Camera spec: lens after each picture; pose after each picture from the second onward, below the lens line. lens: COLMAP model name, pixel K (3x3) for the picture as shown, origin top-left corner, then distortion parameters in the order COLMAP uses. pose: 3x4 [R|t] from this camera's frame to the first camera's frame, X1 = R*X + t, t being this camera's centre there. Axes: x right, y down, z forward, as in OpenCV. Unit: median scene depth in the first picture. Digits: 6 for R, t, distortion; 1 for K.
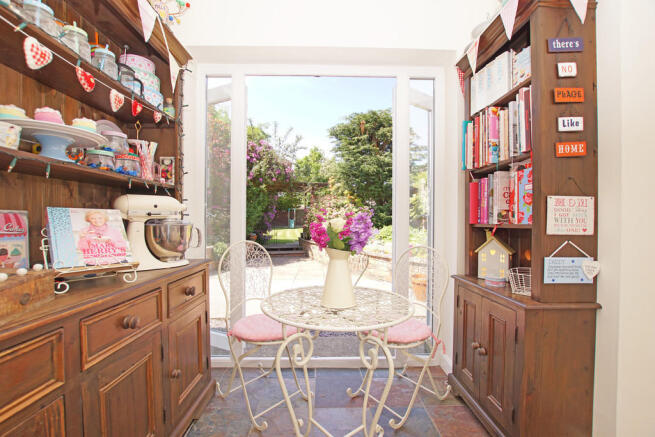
lens RADIAL K [[287.7, 0, 329.3], [0, 287.7, 222.3], [0, 0, 1]] dist [-0.024782, 0.000906]
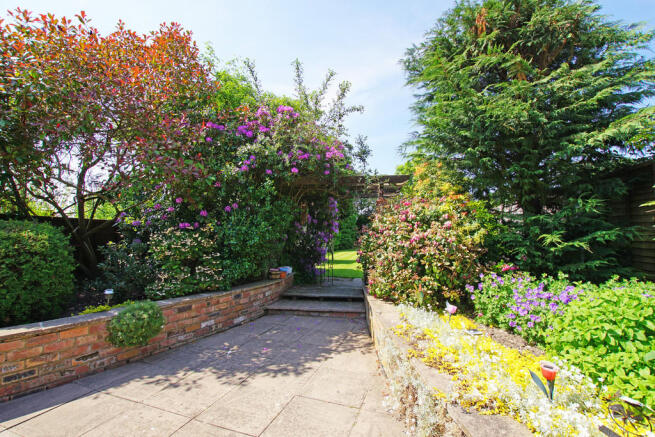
lens RADIAL K [[287.7, 0, 329.3], [0, 287.7, 222.3], [0, 0, 1]] dist [-0.024782, 0.000906]
pose [[0.927398, -0.021683, -0.373448, 0.057535], [0.001579, 0.998537, -0.054056, -0.027243], [0.374074, 0.049542, 0.926075, 0.543821]]
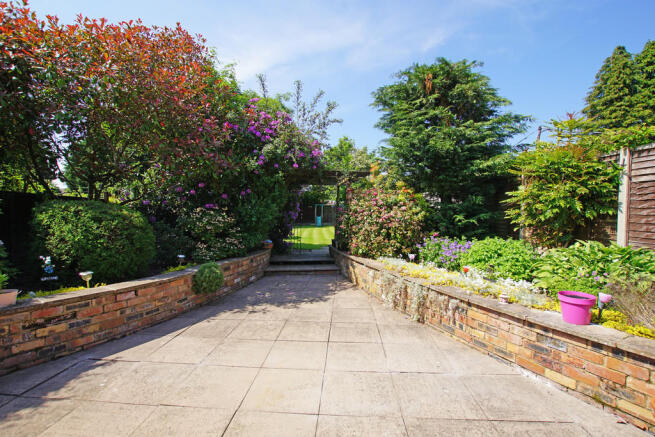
lens RADIAL K [[287.7, 0, 329.3], [0, 287.7, 222.3], [0, 0, 1]] dist [-0.024782, 0.000906]
pose [[0.995845, 0.005701, -0.090891, -0.047750], [-0.004043, 0.999822, 0.018416, -0.025777], [0.090980, -0.017972, 0.995691, 0.315108]]
